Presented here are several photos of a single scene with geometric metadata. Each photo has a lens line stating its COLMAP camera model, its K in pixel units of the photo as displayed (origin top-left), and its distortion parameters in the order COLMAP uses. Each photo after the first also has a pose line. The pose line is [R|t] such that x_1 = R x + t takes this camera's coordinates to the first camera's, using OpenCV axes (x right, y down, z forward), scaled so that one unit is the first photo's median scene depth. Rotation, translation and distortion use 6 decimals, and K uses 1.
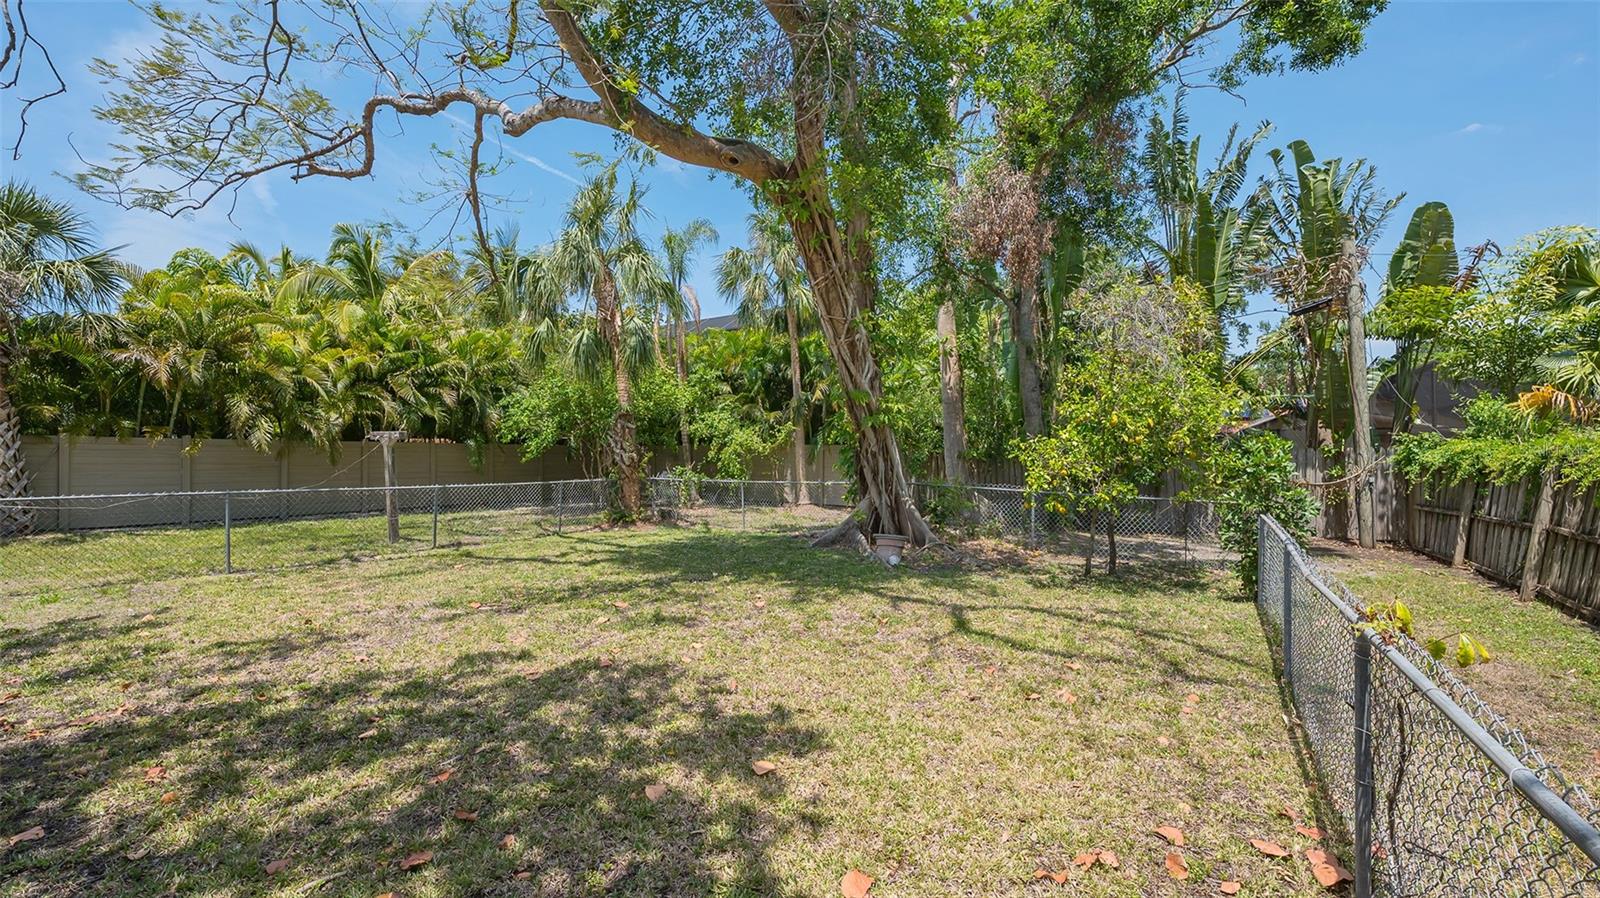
lens RADIAL K [[621.5, 0, 800.0], [0, 621.5, 449.0], [0, 0, 1]] dist [-0.000016, 0.000044]
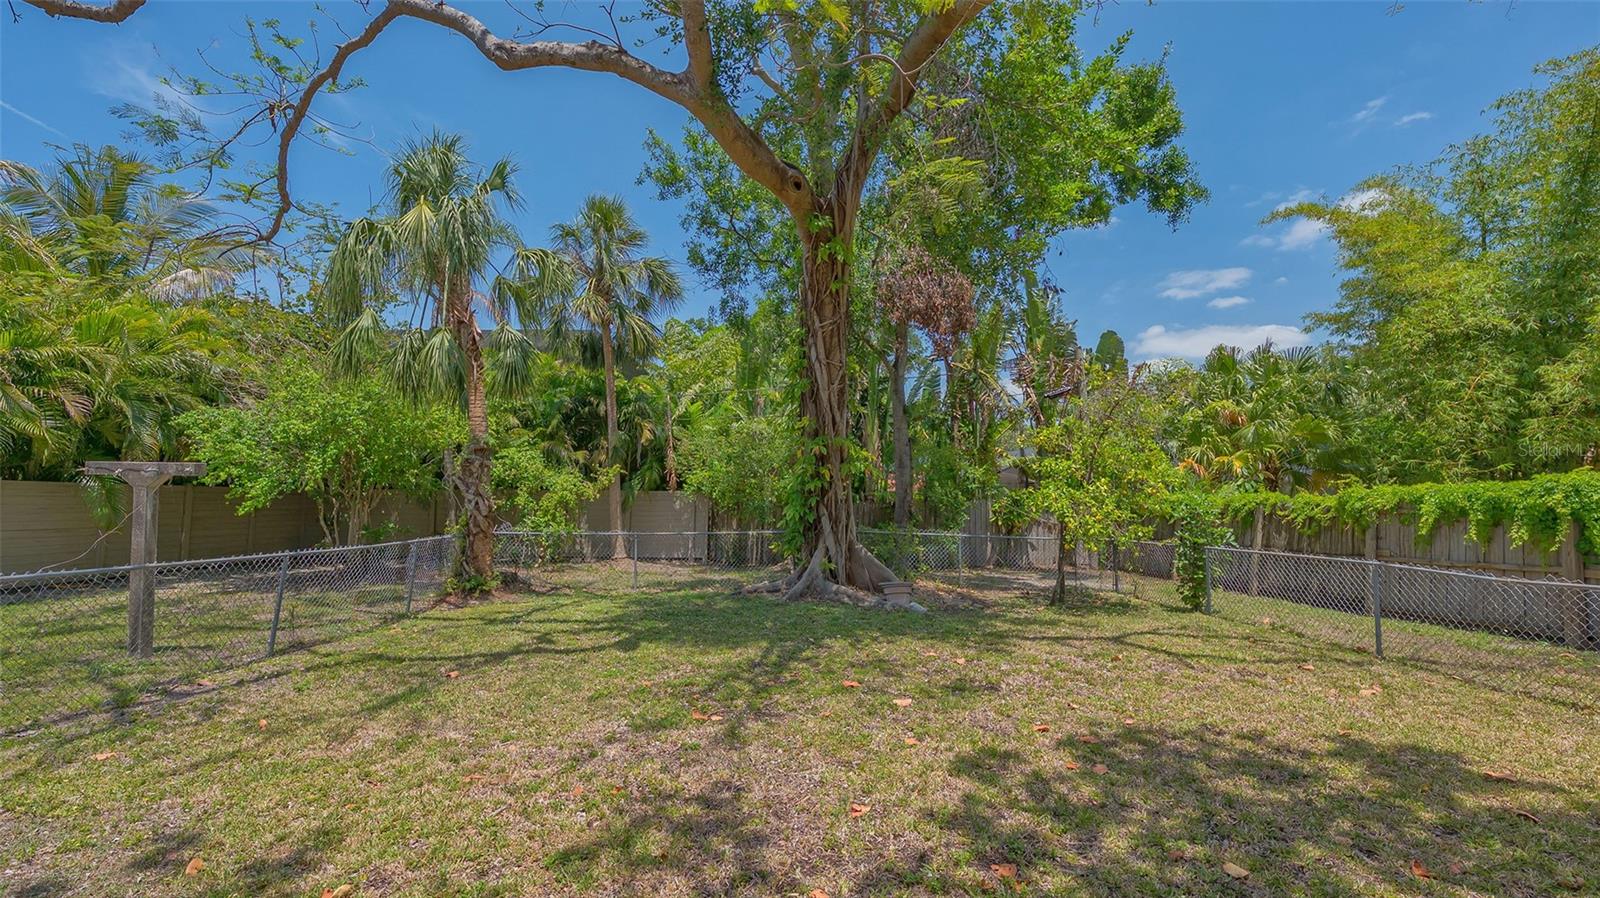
lens RADIAL K [[636.1, 0, 780.8], [0, 636.1, 447.4], [0, 0, 1]] dist [-0.000452, -0.000007]
pose [[0.841805, 0.046646, 0.537763, -0.398544], [-0.007236, 0.997145, -0.075166, -0.001134], [-0.539734, 0.059384, 0.839739, 0.146527]]
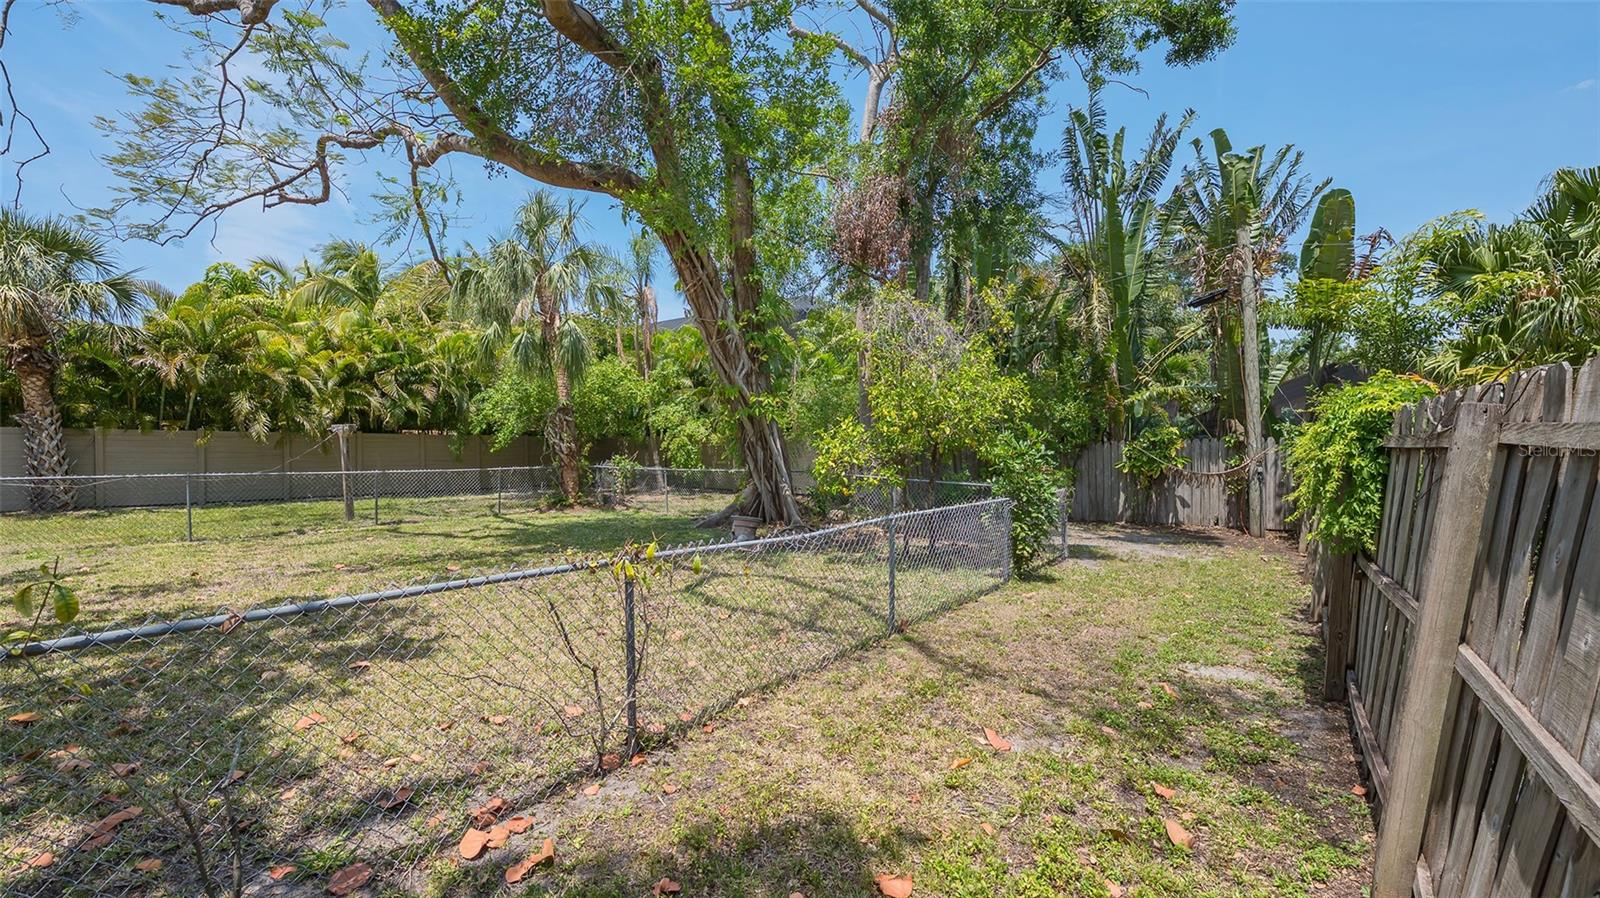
lens RADIAL K [[626.5, 0, 800.0], [0, 626.5, 449.0], [0, 0, 1]] dist [0.000088, -0.000131]
pose [[0.996021, 0.000826, -0.089116, 0.240636], [0.000430, 0.999901, 0.014073, 0.001379], [0.089119, -0.014055, 0.995922, -0.071072]]
